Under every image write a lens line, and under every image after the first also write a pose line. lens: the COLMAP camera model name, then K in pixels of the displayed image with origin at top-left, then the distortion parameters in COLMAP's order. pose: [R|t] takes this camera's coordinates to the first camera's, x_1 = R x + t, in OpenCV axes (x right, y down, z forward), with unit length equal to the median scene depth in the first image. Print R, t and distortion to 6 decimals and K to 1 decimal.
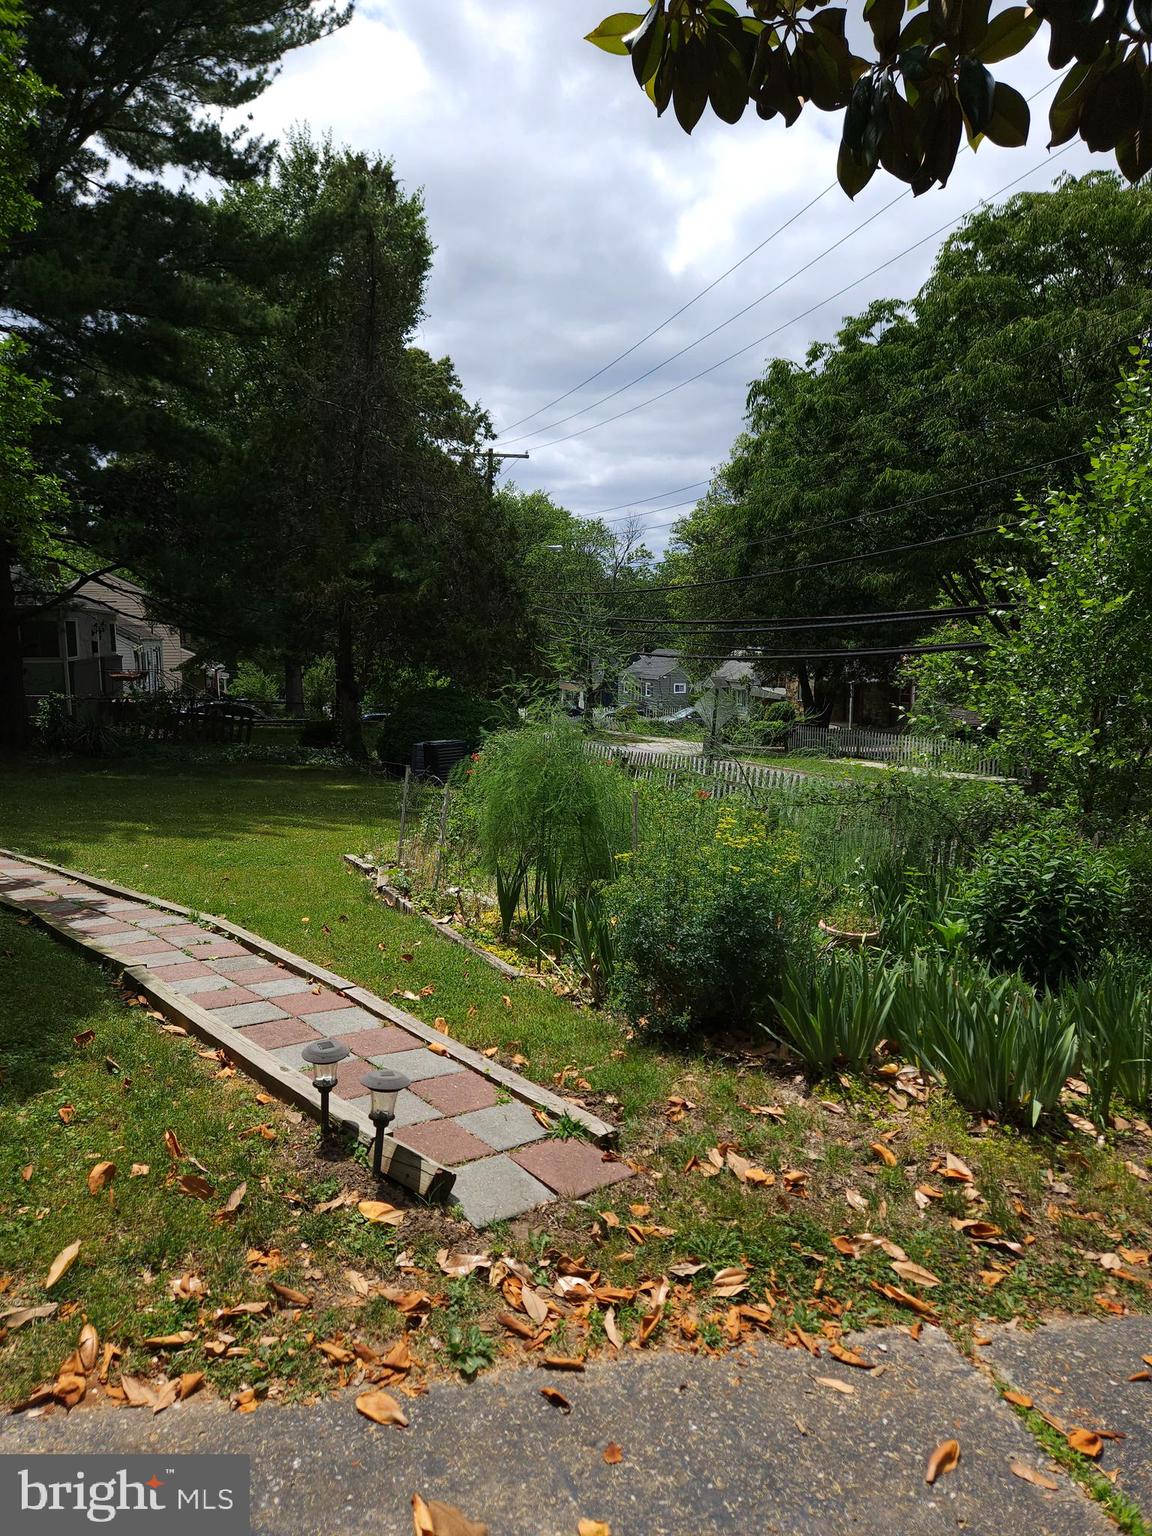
lens RADIAL K [[968.6, 0, 576.0], [0, 968.6, 768.0], [0, 0, 1]] dist [0.018632, -0.022357]
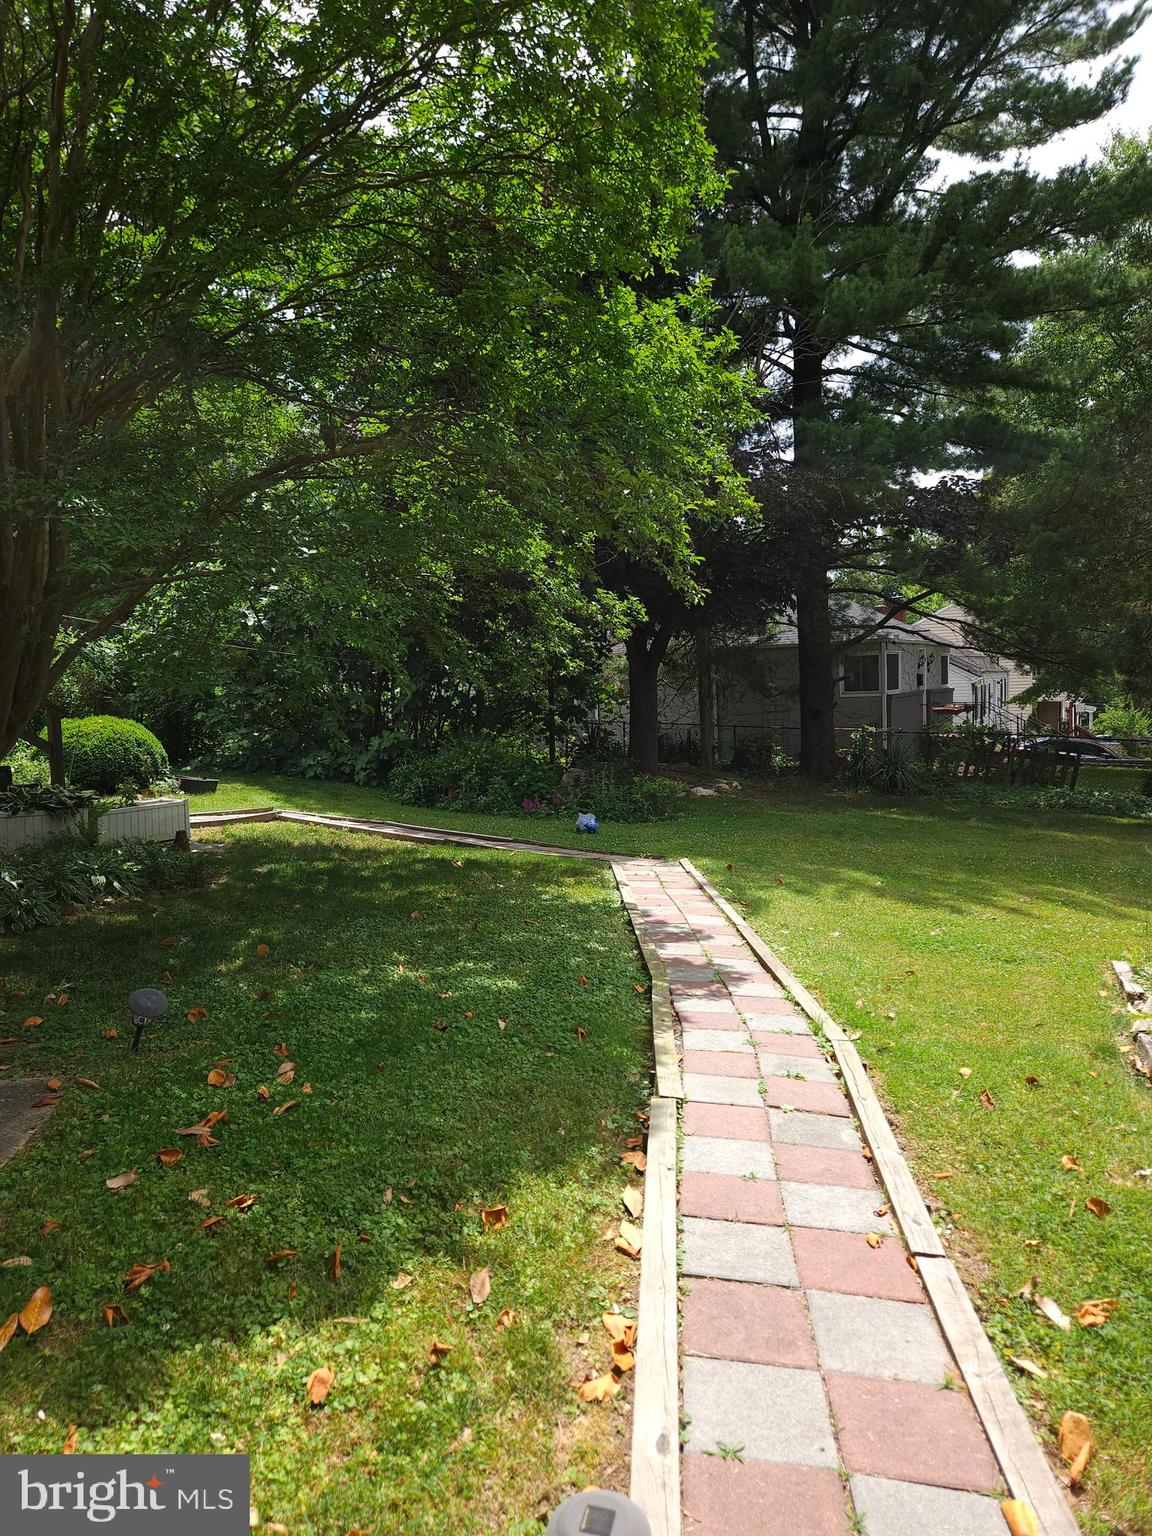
lens RADIAL K [[968.6, 0, 576.0], [0, 968.6, 768.0], [0, 0, 1]] dist [0.018632, -0.022357]
pose [[0.662188, 0.037719, -0.748388, 0.011640], [-0.064689, 0.997881, -0.006945, -0.010512], [0.746540, 0.053011, 0.663225, 0.151237]]
